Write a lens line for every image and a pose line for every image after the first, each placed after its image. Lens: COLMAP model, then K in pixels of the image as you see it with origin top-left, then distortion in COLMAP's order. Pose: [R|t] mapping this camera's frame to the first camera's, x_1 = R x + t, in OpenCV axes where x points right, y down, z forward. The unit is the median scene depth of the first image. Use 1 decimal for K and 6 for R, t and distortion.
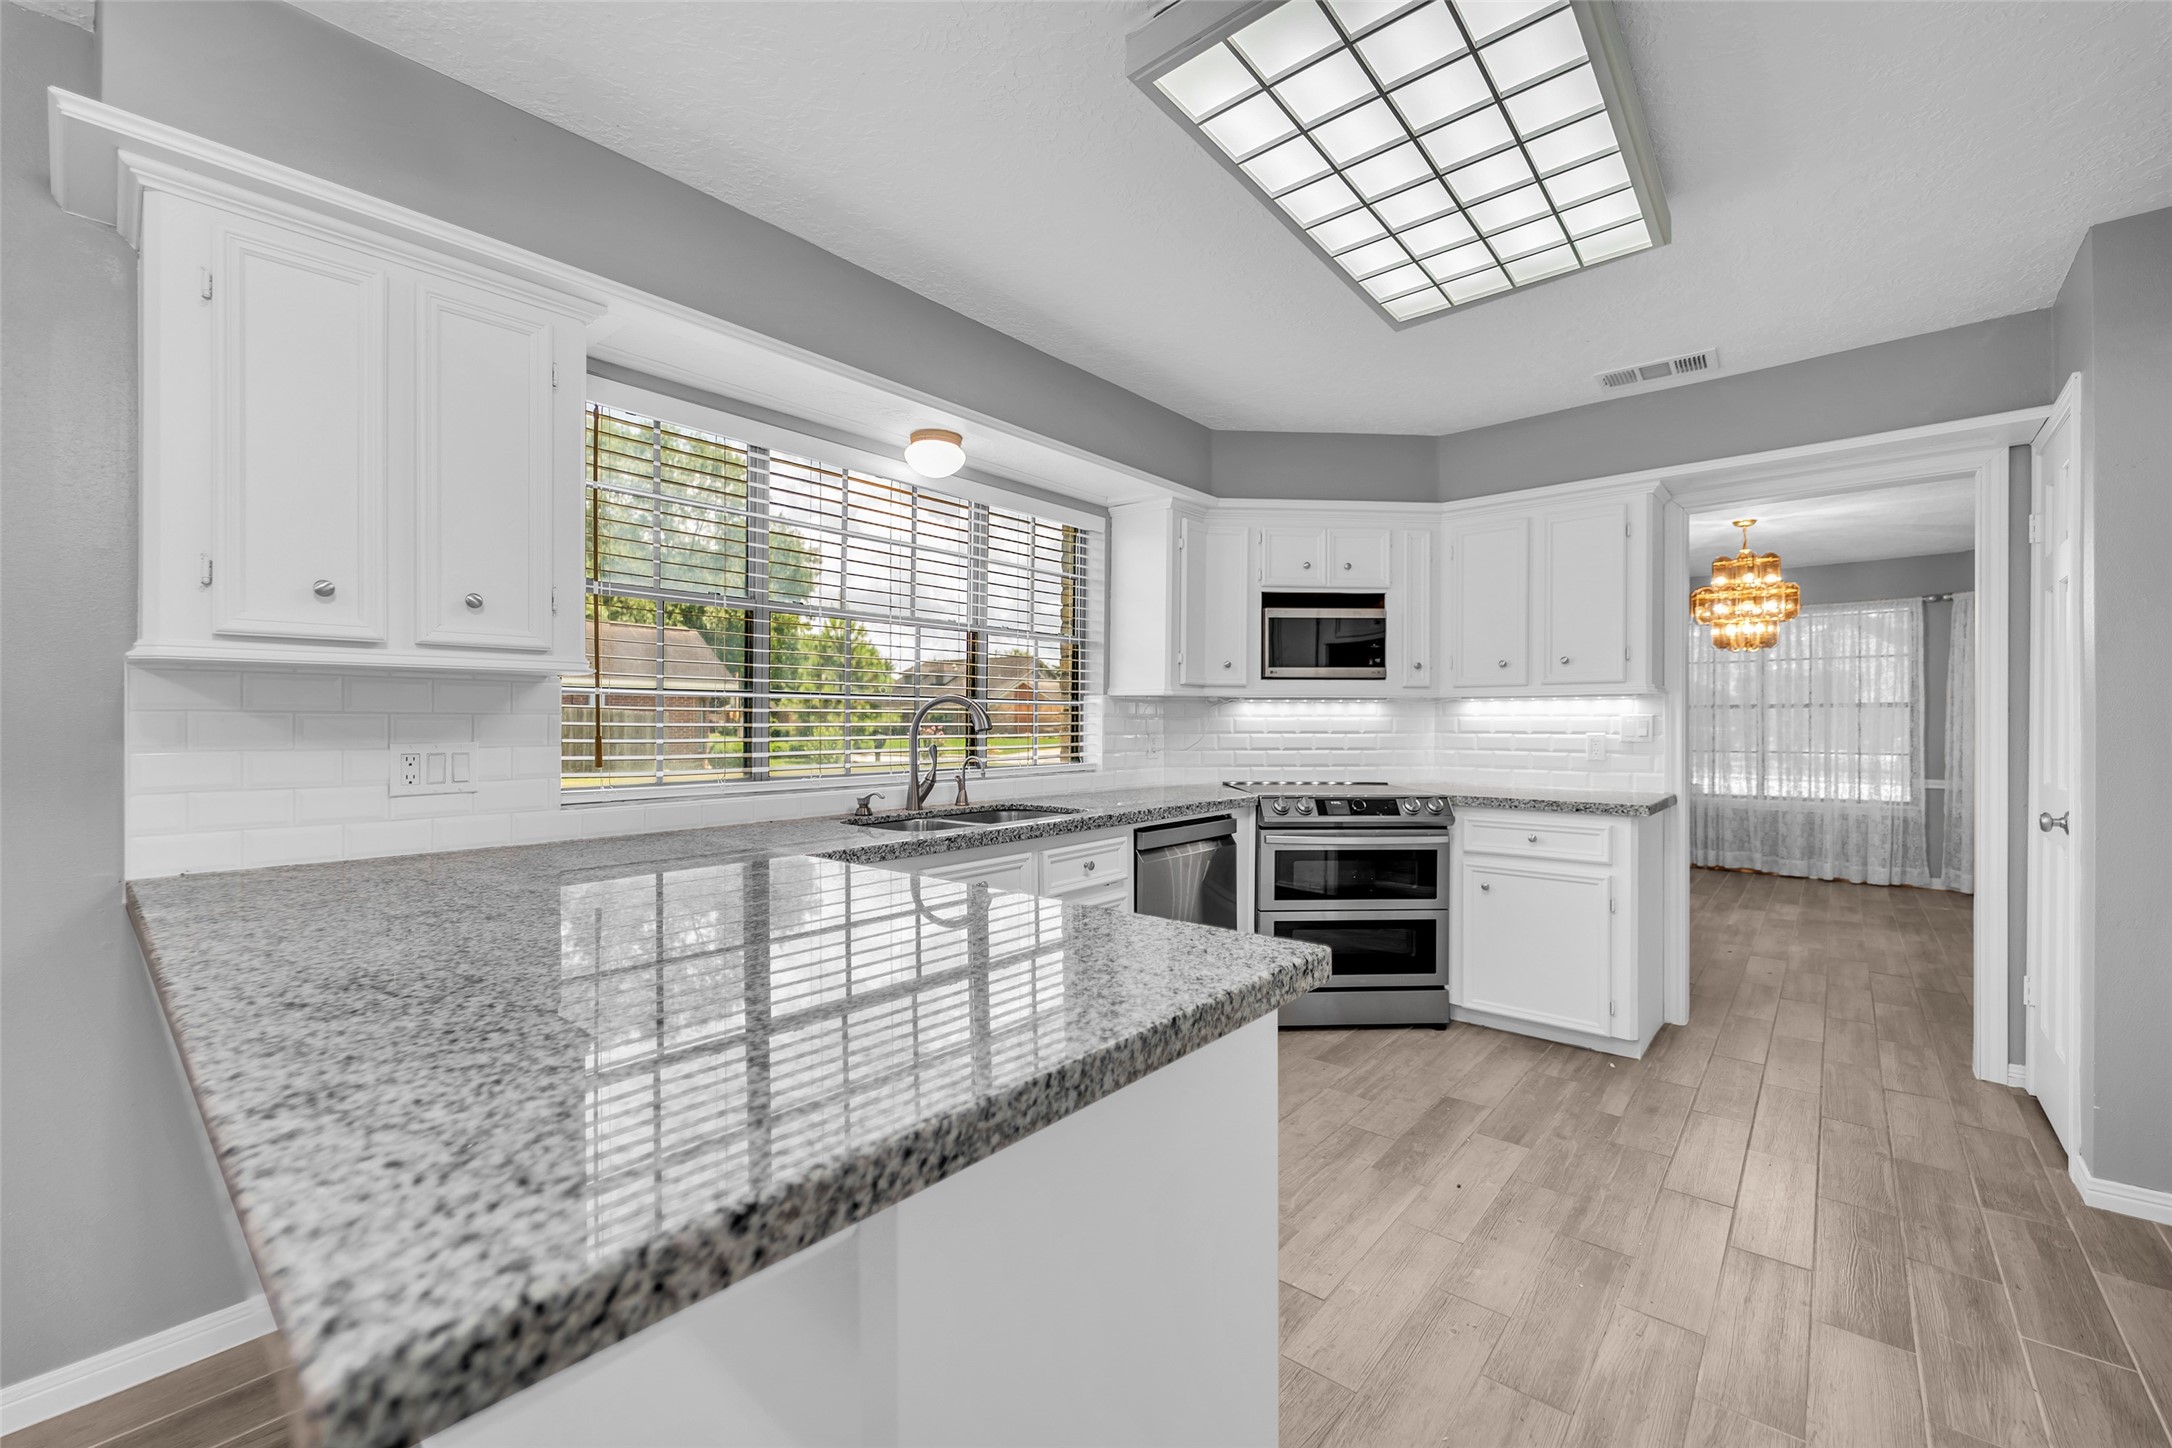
lens RADIAL K [[873.0, 0, 1074.8], [0, 873.0, 717.8], [0, 0, 1]] dist [0.006078, 0.000172]
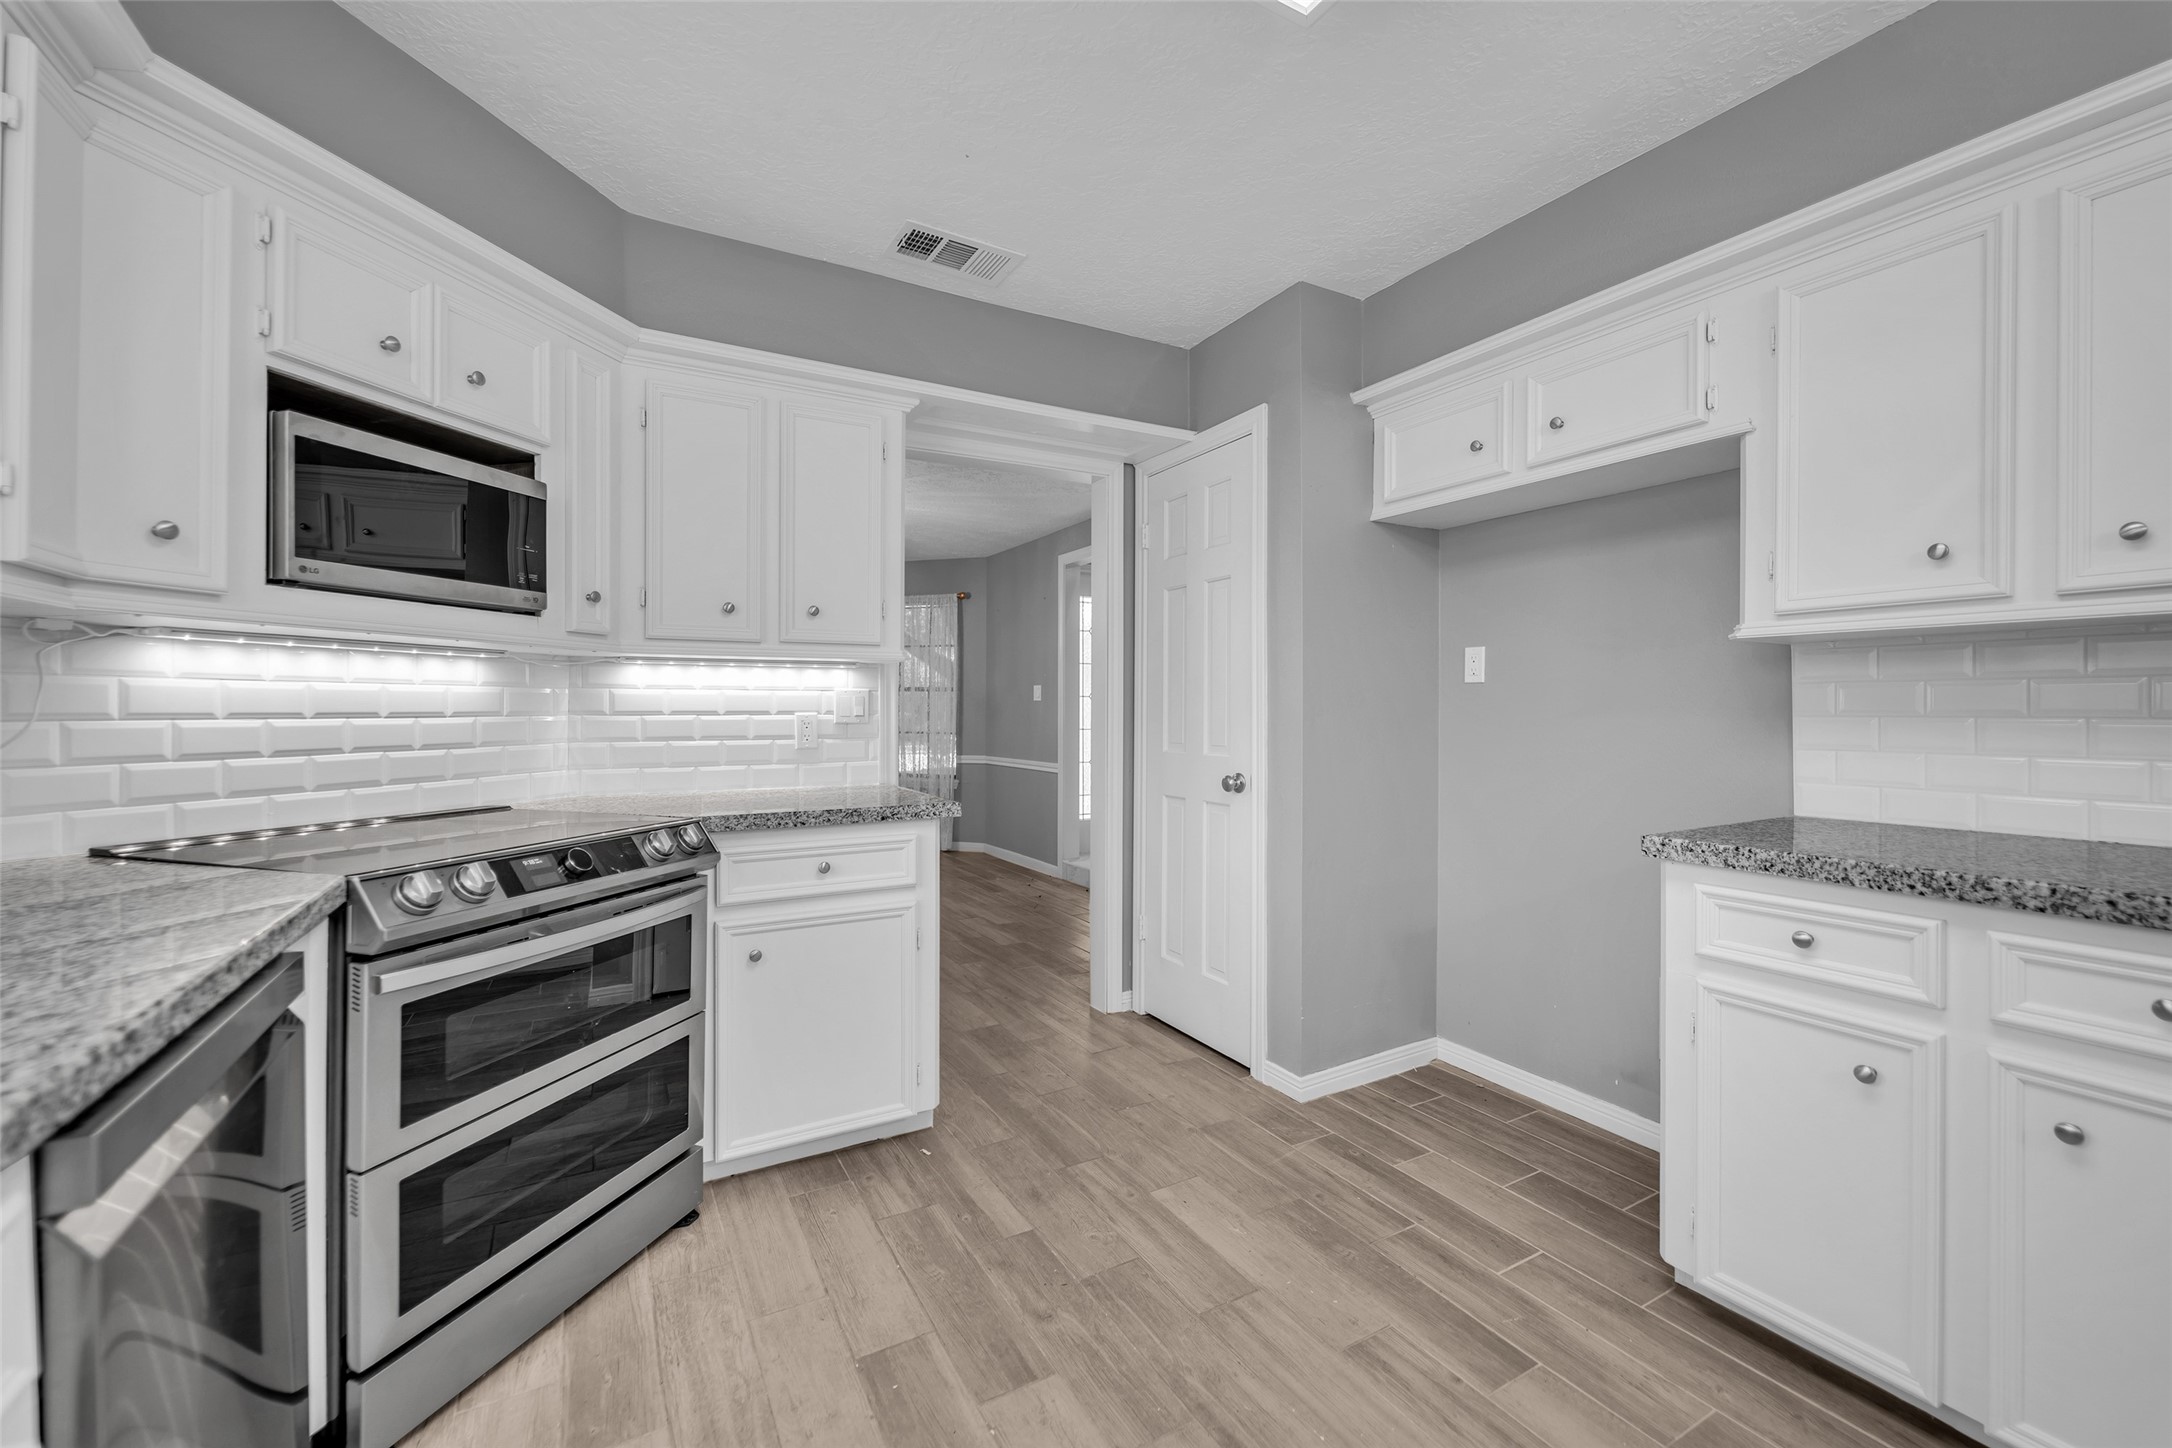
lens RADIAL K [[877.1, 0, 1067.6], [0, 877.1, 718.1], [0, 0, 1]] dist [0.006549, -0.003659]
pose [[0.346900, -0.010118, 0.937848, -0.044993], [-0.003659, 0.999920, 0.012141, 0.013332], [-0.937895, -0.007643, 0.346835, 0.575172]]
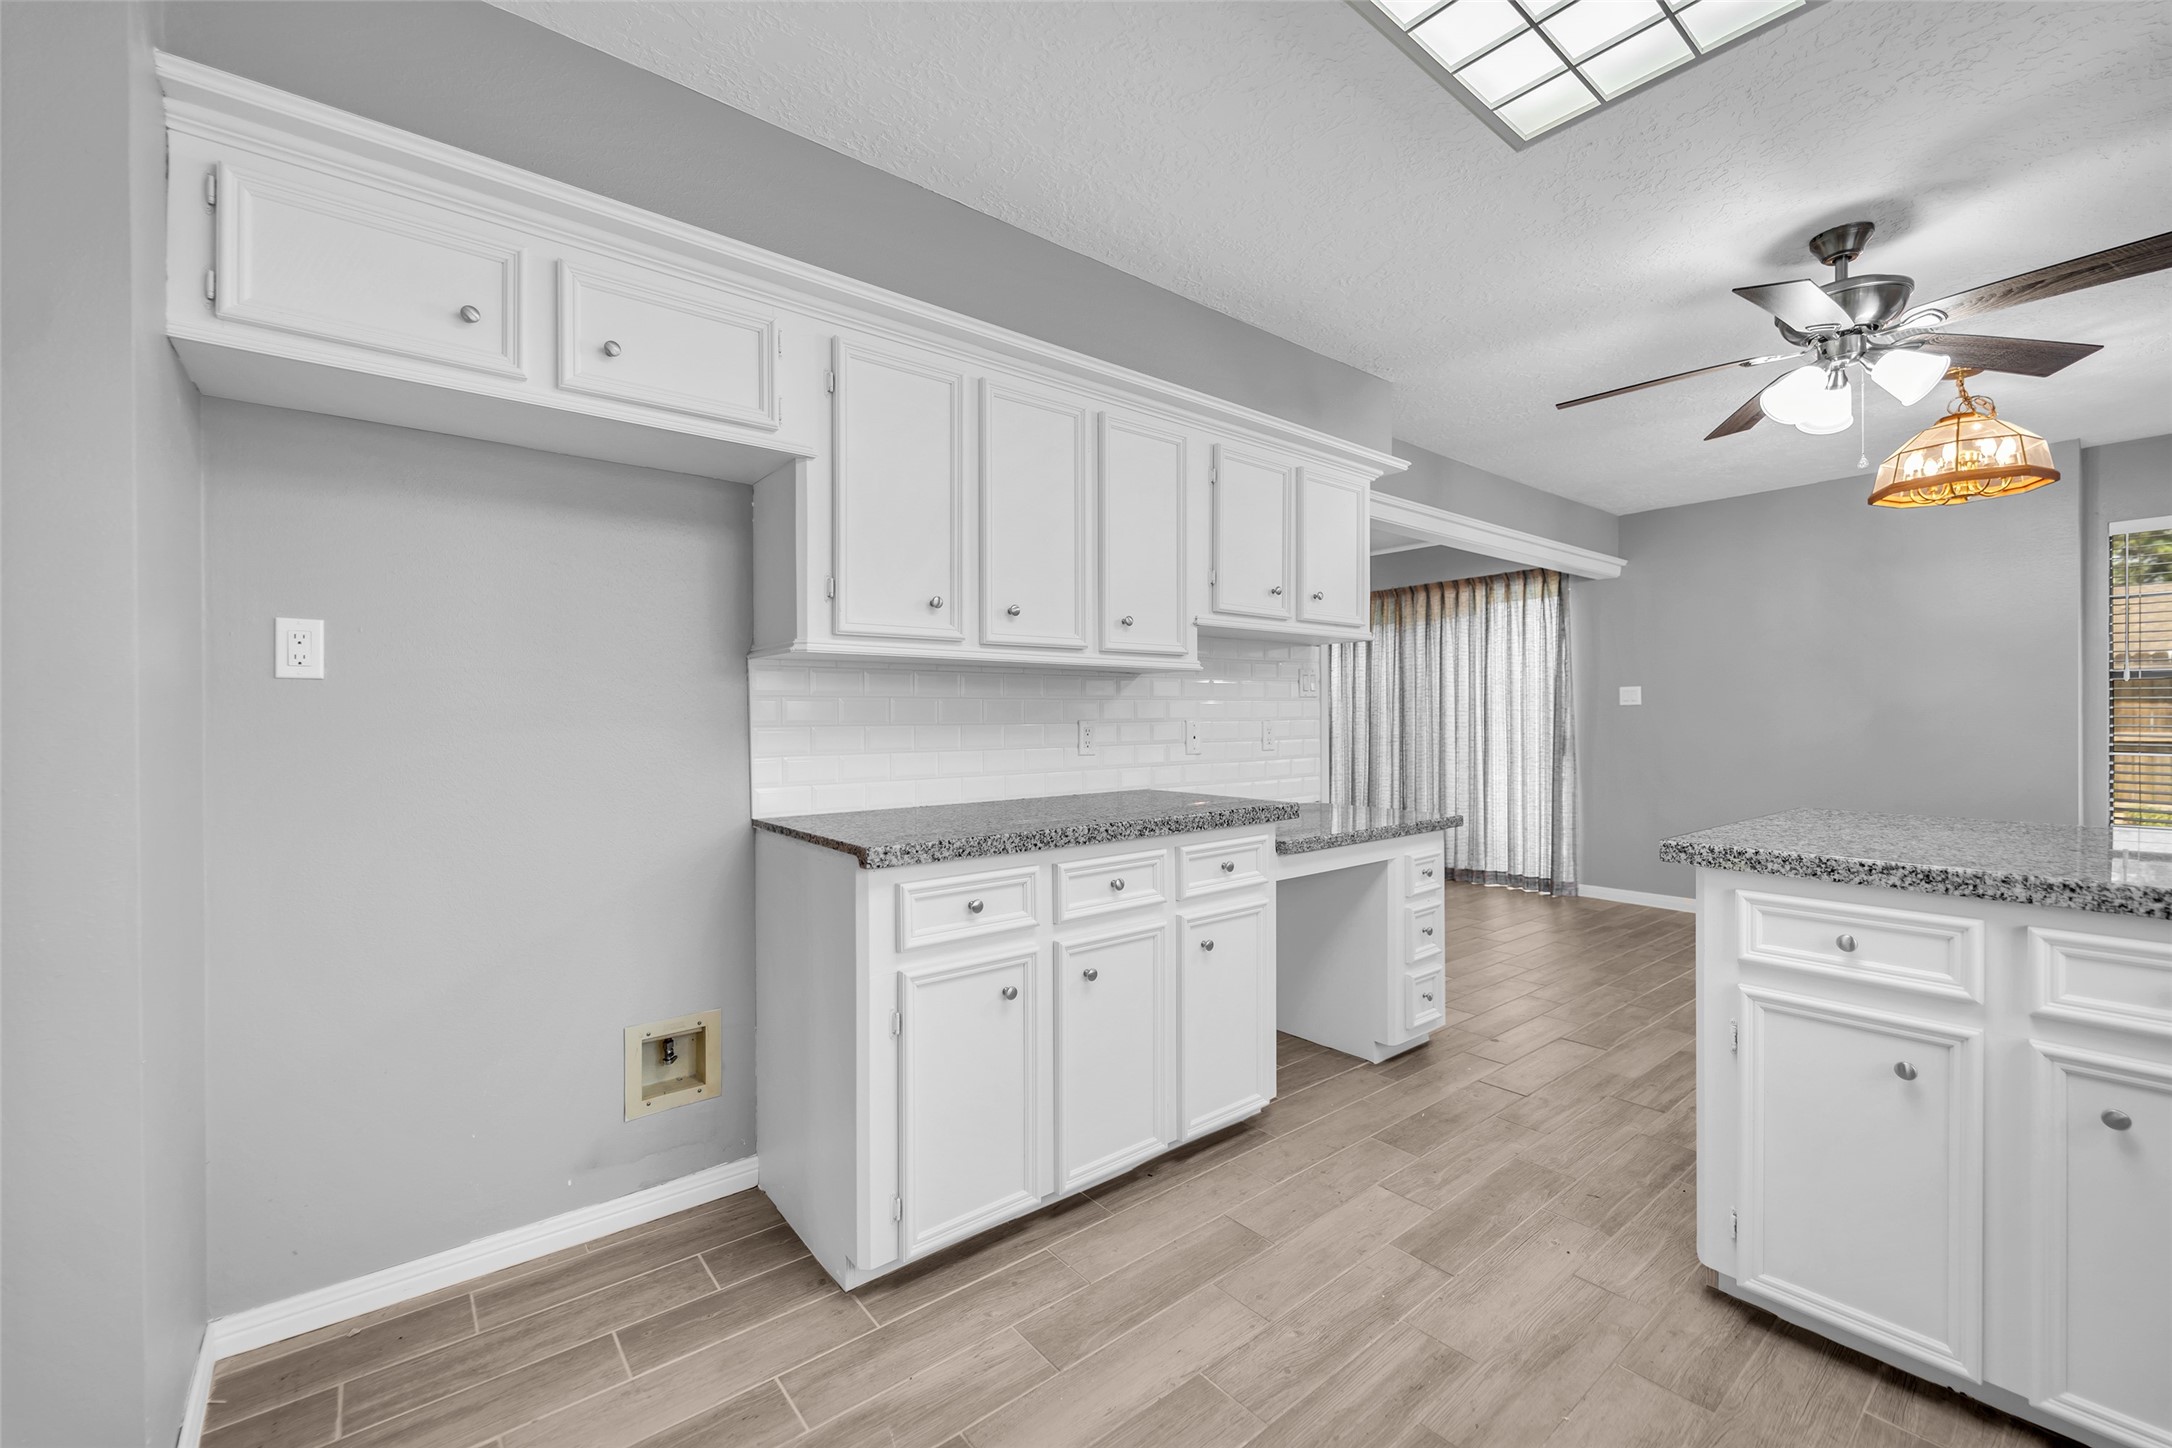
lens RADIAL K [[882.0, 0, 1073.2], [0, 882.0, 726.2], [0, 0, 1]] dist [-0.000892, -0.000713]
pose [[-0.983688, 0.004017, 0.179838, 0.346680], [0.004617, 0.999985, 0.002915, 0.016243], [-0.179823, 0.003698, -0.983692, 0.911700]]
